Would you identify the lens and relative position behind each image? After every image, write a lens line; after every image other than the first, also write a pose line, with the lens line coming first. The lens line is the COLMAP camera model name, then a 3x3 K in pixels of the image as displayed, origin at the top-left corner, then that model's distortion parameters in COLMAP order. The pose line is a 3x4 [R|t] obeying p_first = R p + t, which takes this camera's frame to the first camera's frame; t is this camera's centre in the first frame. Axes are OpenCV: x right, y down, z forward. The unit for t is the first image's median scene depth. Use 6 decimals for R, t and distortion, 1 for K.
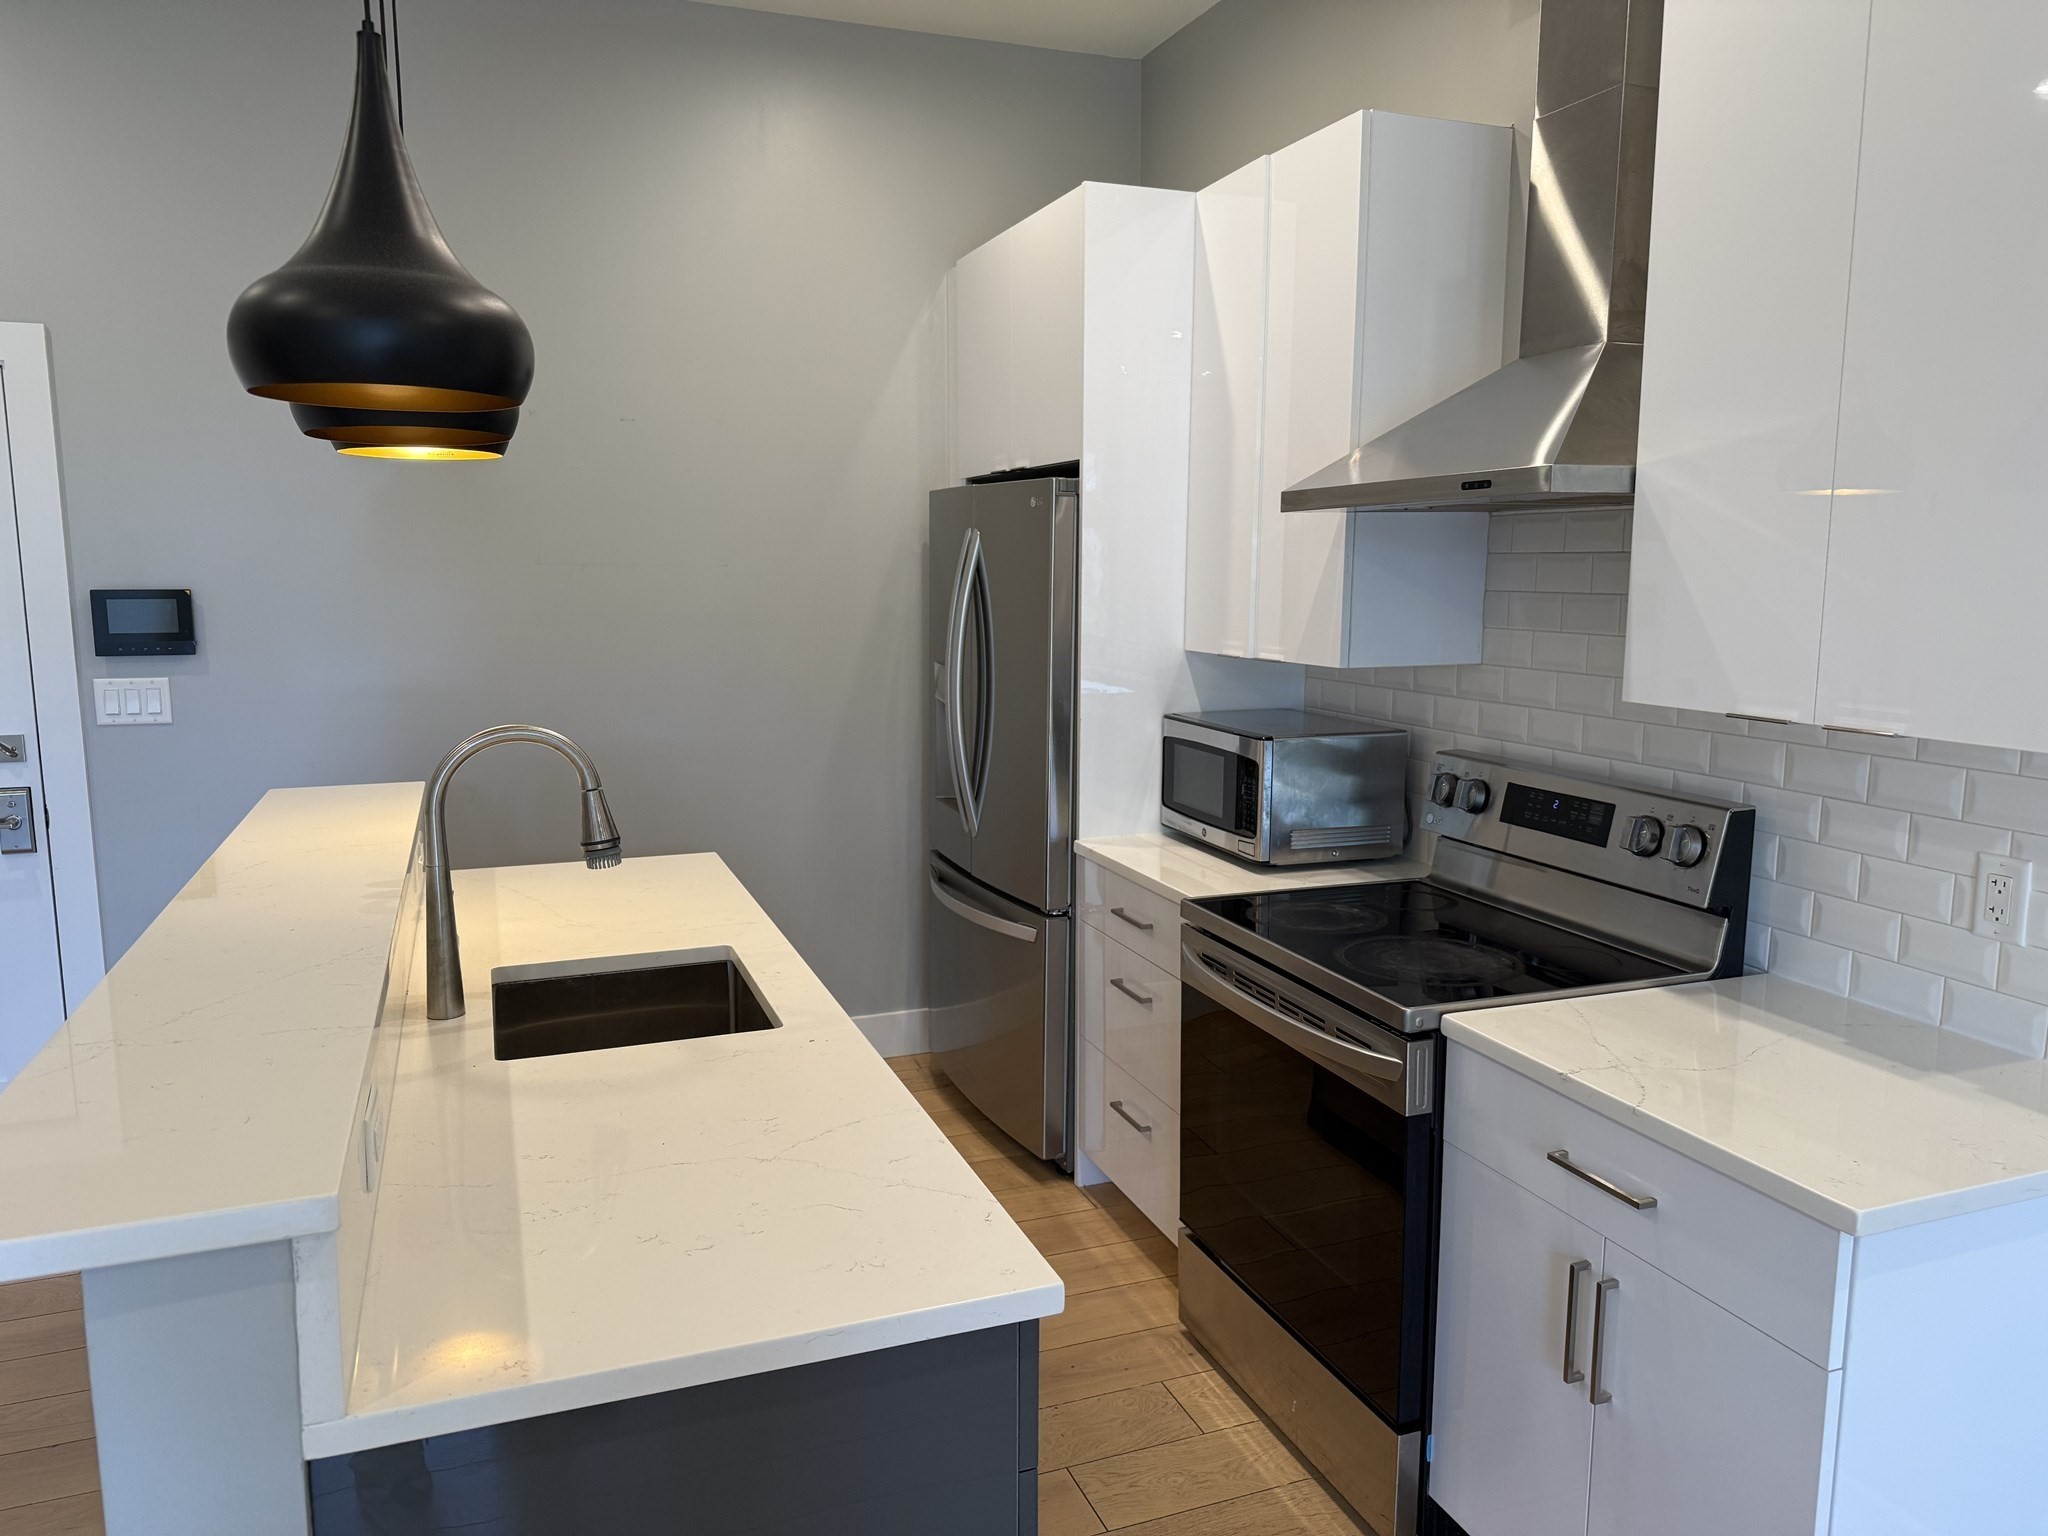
lens RADIAL K [[1445.0, 0, 1021.5], [0, 1445.0, 766.4], [0, 0, 1]] dist [0.031963, -0.018225]
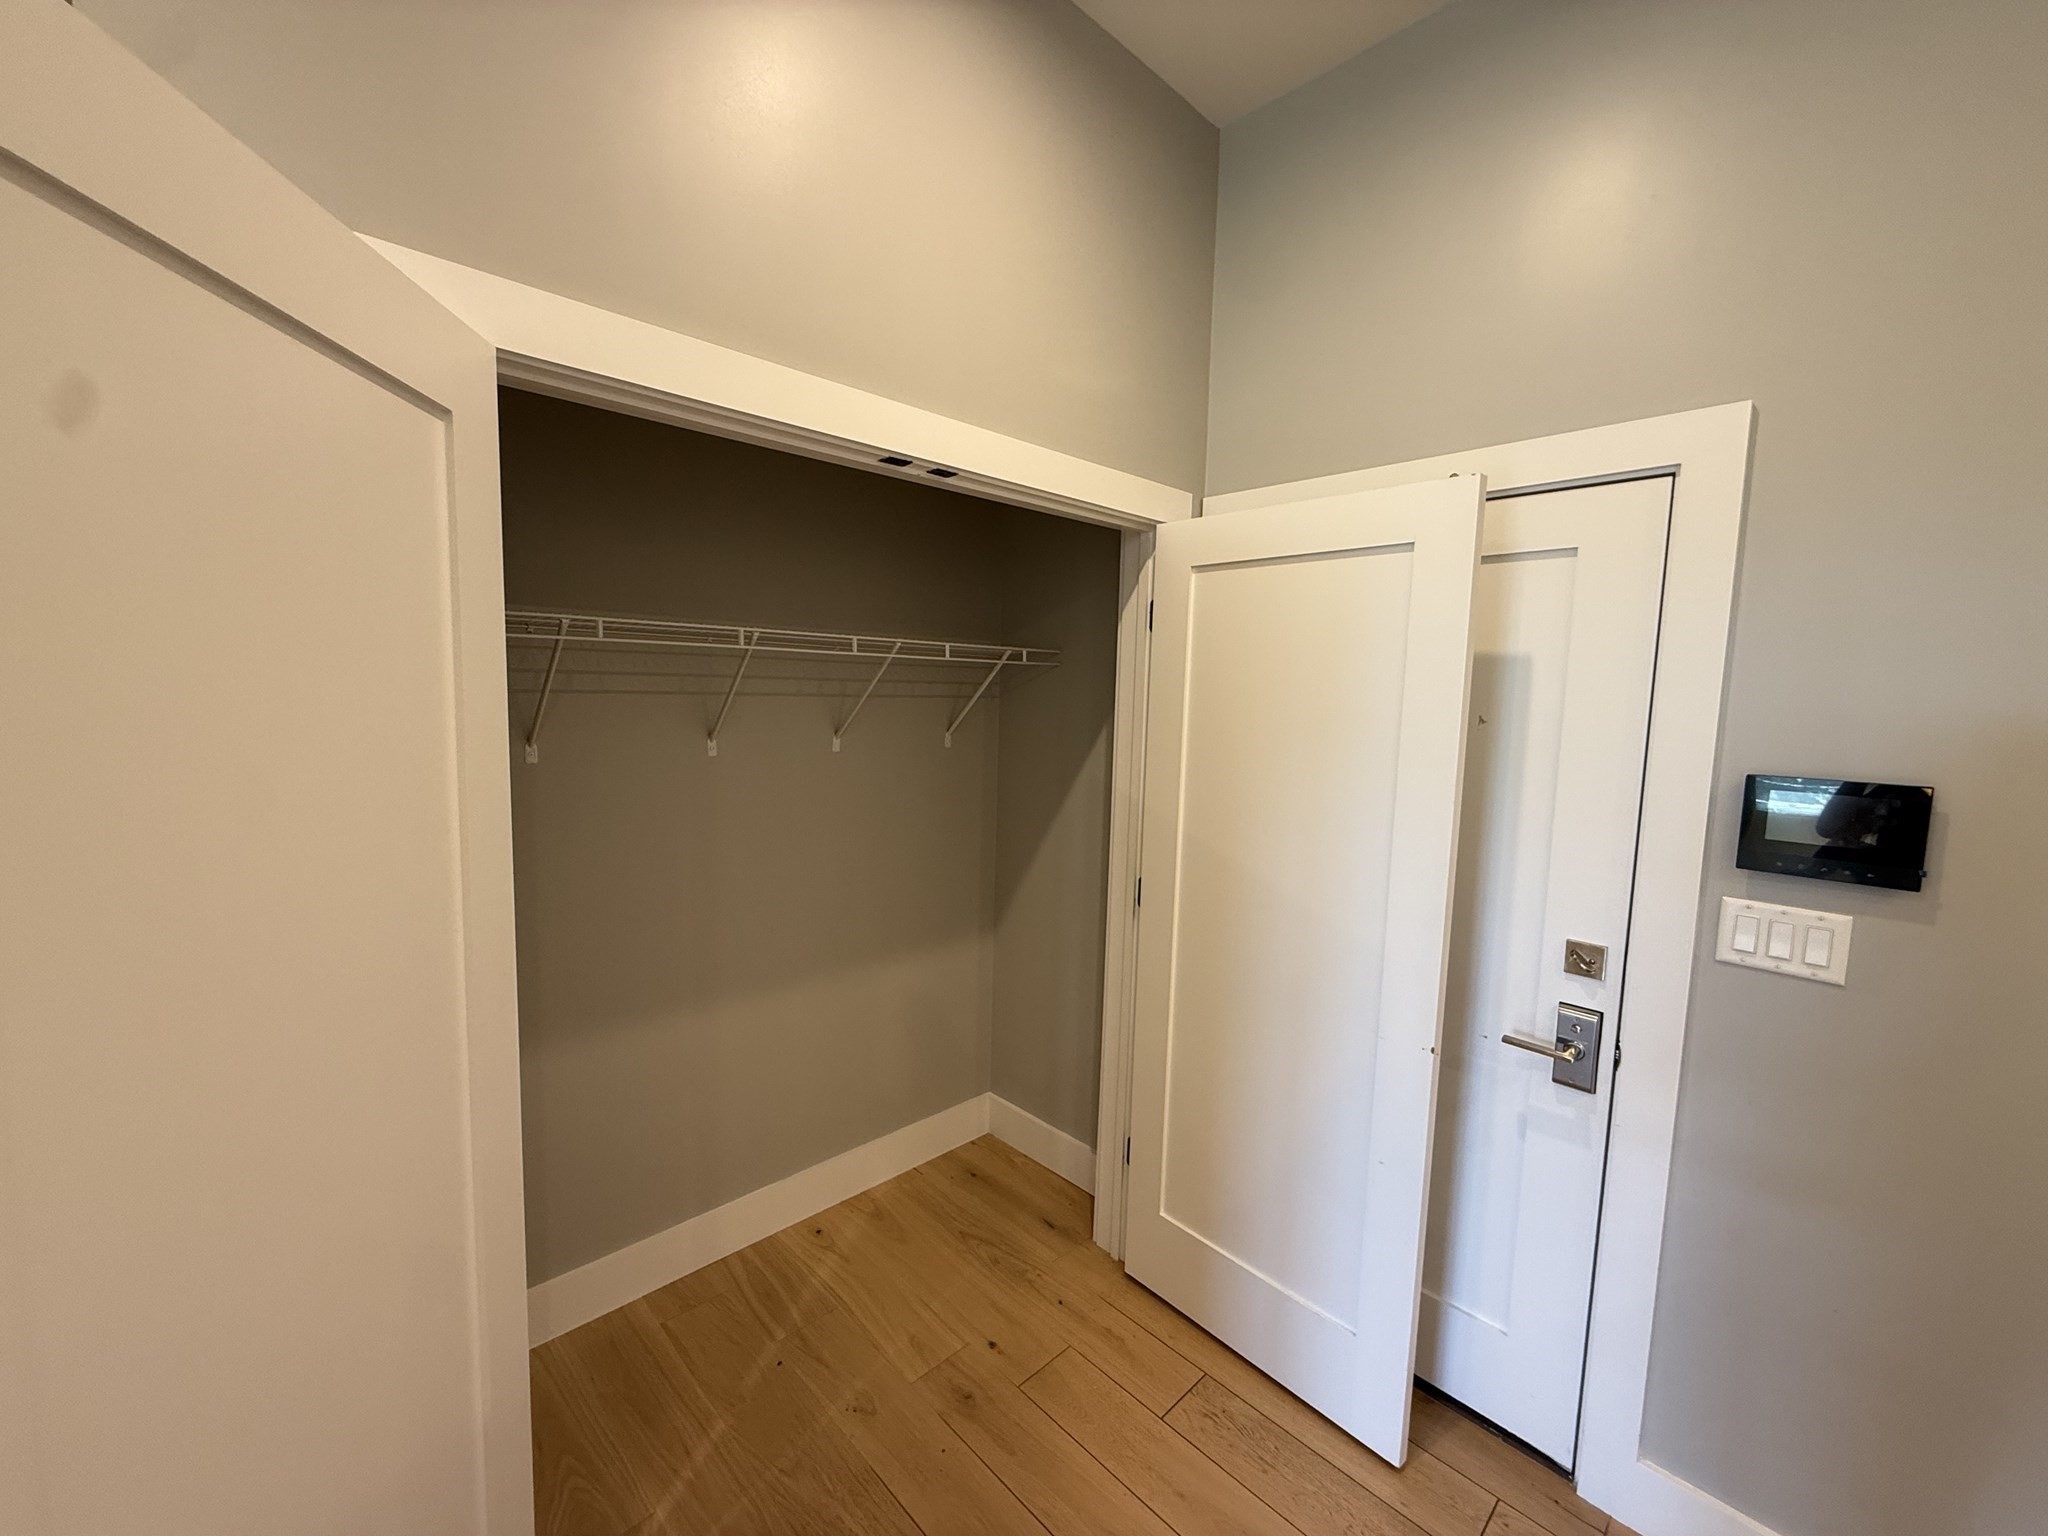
lens RADIAL K [[813.2, 0, 1030.5], [0, 813.2, 768.7], [0, 0, 1]] dist [-0.000677, 0.000148]
pose [[0.400621, 0.100314, -0.910736, -0.675963], [-0.161021, 0.986227, 0.037798, -0.132399], [0.901984, 0.131505, 0.411256, 0.852618]]
